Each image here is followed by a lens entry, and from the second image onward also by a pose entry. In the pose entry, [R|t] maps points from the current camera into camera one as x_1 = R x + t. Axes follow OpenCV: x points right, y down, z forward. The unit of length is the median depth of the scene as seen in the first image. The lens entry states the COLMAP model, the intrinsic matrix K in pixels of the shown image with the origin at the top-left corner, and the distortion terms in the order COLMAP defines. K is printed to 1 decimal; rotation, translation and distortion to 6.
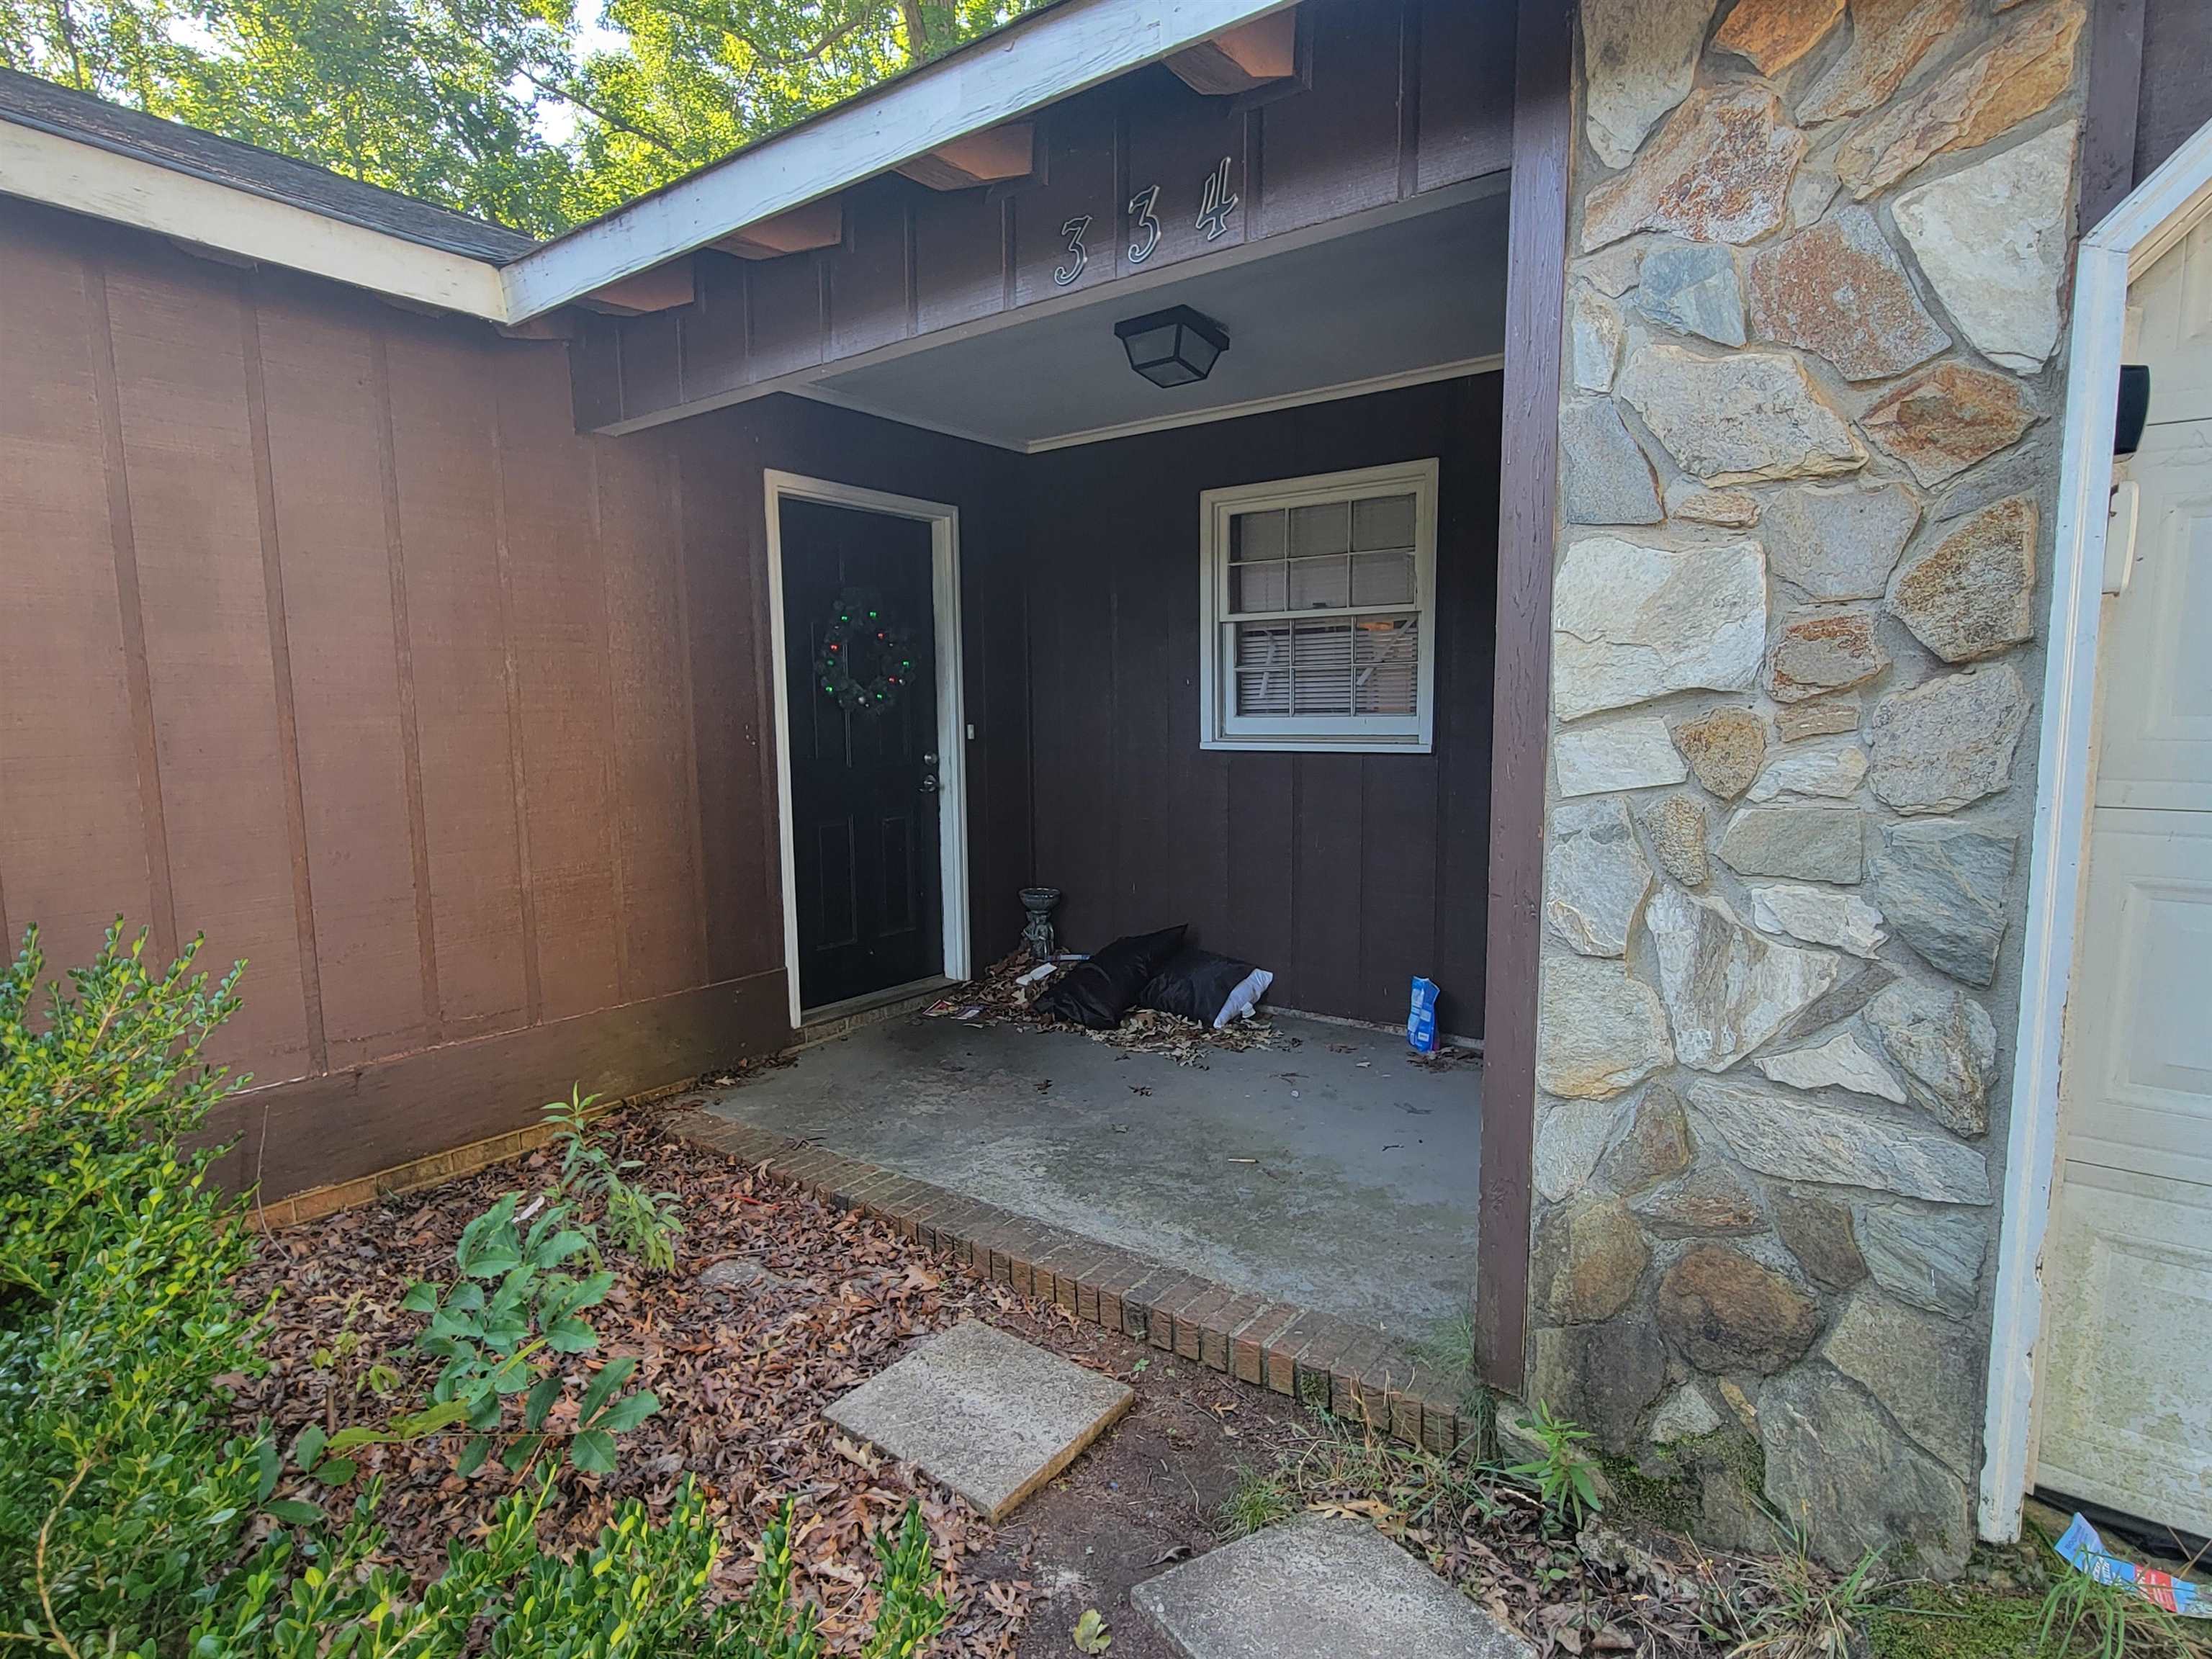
lens RADIAL K [[1130.8, 0, 1106.0], [0, 1130.8, 829.5], [0, 0, 1]] dist [0.000208, 0.000131]
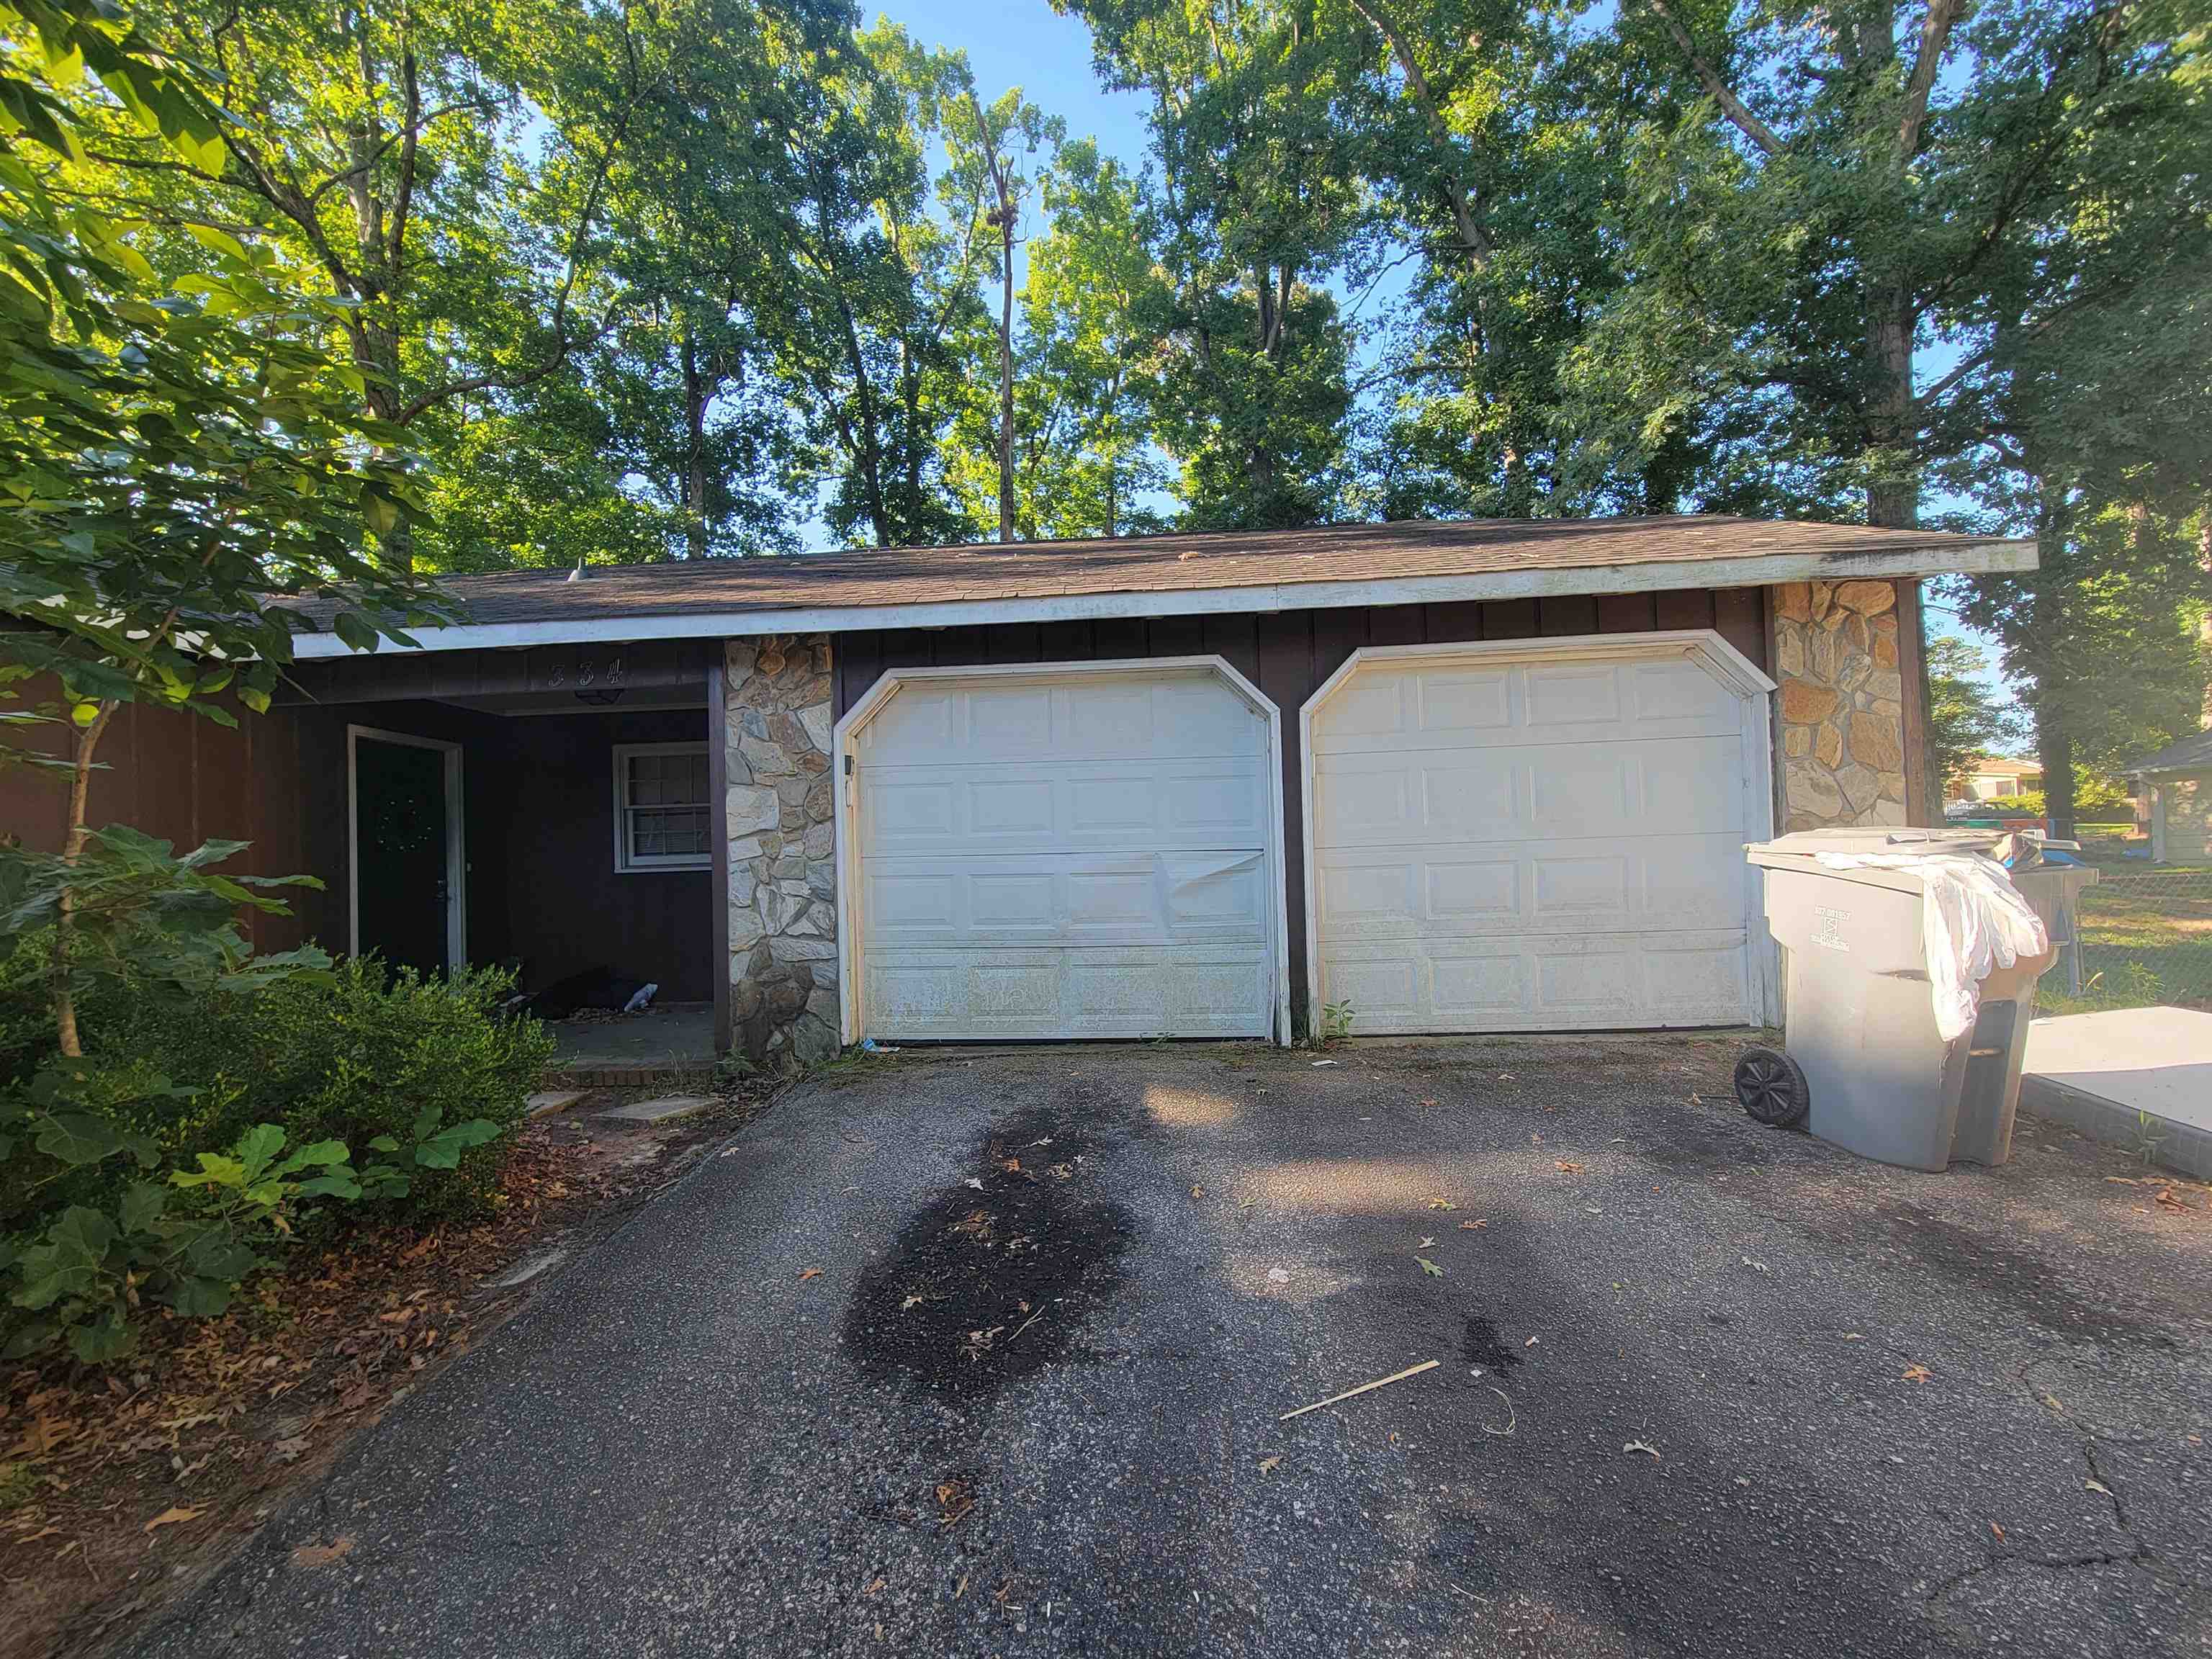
lens RADIAL K [[897.6, 0, 1100.3], [0, 897.6, 853.0], [0, 0, 1]] dist [0.000314, -0.000014]
pose [[0.840035, -0.004911, 0.542510, -0.132447], [0.080063, 0.990133, -0.115008, 0.351366], [-0.536592, 0.140046, 0.832139, -1.875885]]
